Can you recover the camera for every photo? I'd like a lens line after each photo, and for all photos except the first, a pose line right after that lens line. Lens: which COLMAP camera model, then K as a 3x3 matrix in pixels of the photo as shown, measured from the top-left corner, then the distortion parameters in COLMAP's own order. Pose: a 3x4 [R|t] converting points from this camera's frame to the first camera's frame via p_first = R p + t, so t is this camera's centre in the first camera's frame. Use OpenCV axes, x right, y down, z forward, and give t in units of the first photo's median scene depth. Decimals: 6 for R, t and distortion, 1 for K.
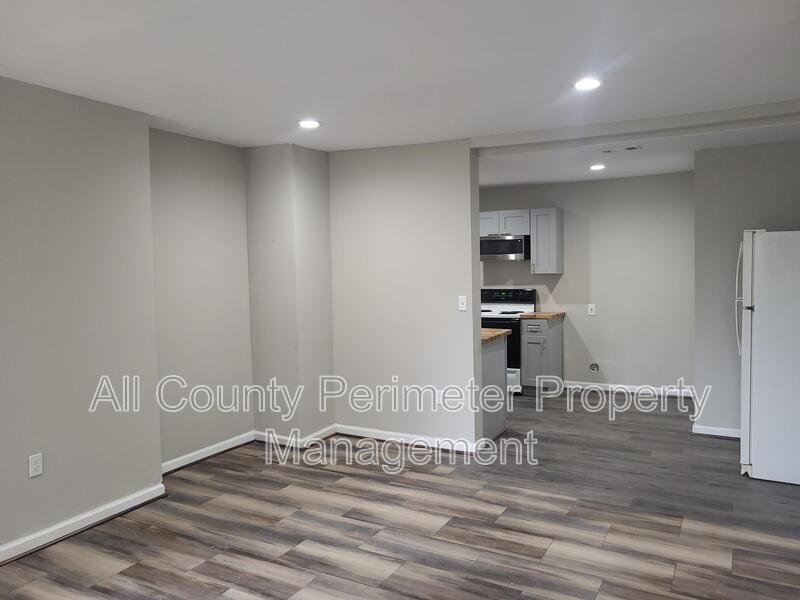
lens RADIAL K [[601.5, 0, 400.0], [0, 601.5, 300.0], [0, 0, 1]] dist [0.000661, 0.000790]
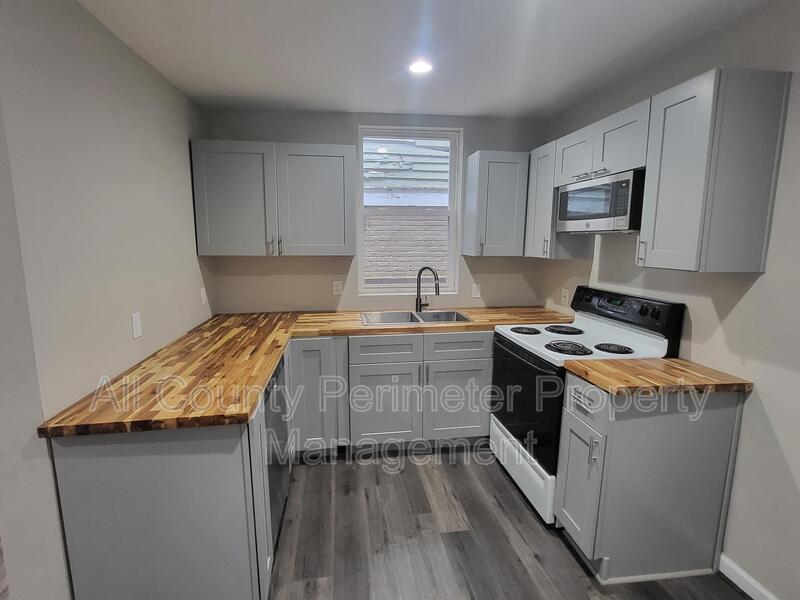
lens RADIAL K [[384.9, 0, 400.0], [0, 384.9, 300.0], [0, 0, 1]] dist [0.000404, 0.000061]
pose [[0.613940, 0.138461, -0.777114, 0.311081], [-0.055983, 0.989654, 0.132101, -0.044424], [0.787365, -0.037597, 0.615339, 0.690228]]
